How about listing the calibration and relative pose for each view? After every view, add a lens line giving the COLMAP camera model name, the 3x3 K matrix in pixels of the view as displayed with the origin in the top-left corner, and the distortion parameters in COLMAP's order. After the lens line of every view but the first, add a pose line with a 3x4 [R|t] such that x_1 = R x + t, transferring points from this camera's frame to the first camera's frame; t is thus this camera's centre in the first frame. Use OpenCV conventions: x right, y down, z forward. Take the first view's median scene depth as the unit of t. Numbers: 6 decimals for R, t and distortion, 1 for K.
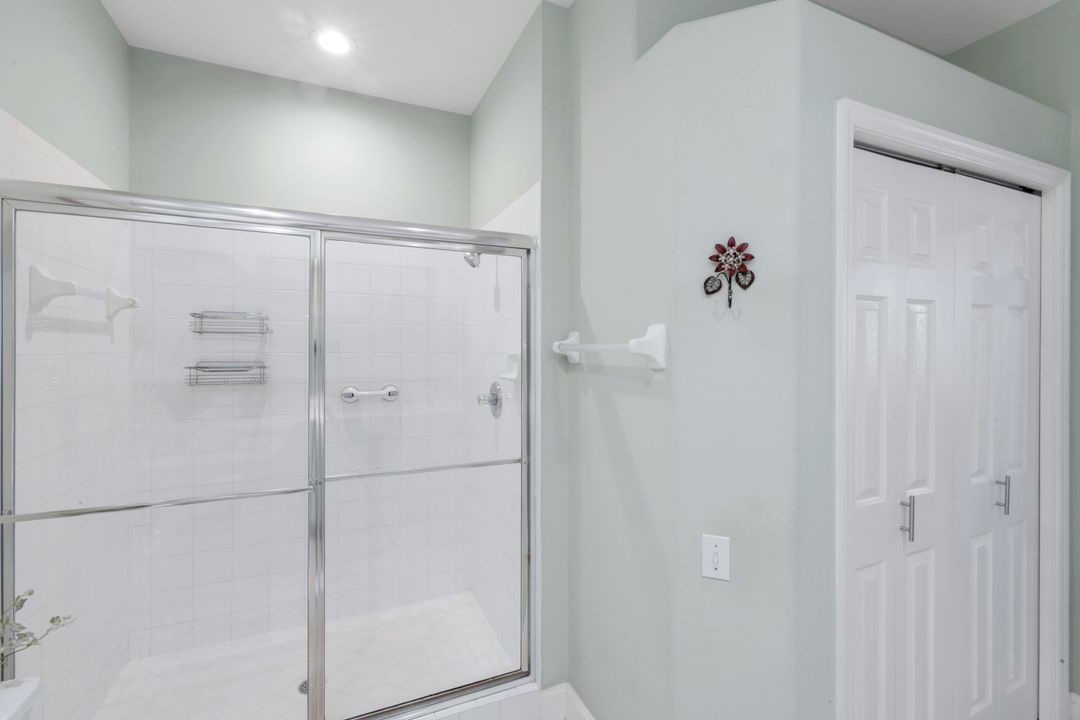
lens RADIAL K [[457.5, 0, 538.5], [0, 457.5, 351.8], [0, 0, 1]] dist [0.002273, 0.000472]
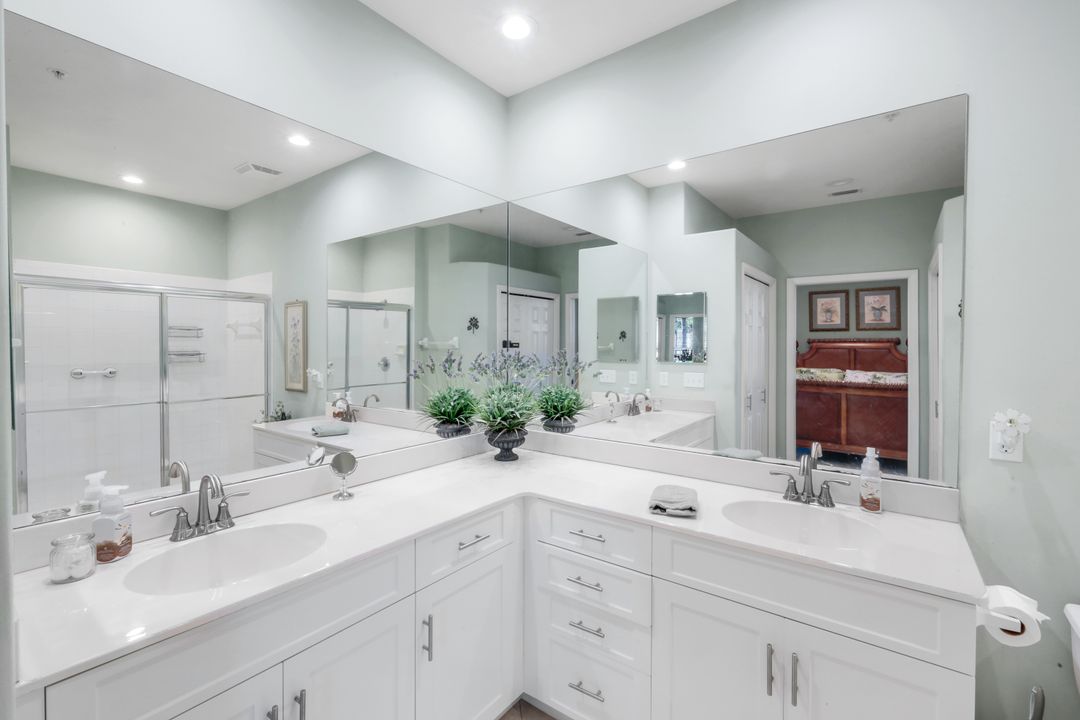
lens RADIAL K [[457.5, 0, 538.5], [0, 457.5, 351.8], [0, 0, 1]] dist [0.002273, 0.000472]
pose [[0.856703, -0.013998, 0.515620, -0.866636], [0.006425, 0.999844, 0.016467, 0.004330], [-0.515770, -0.010795, 0.856659, -2.033924]]
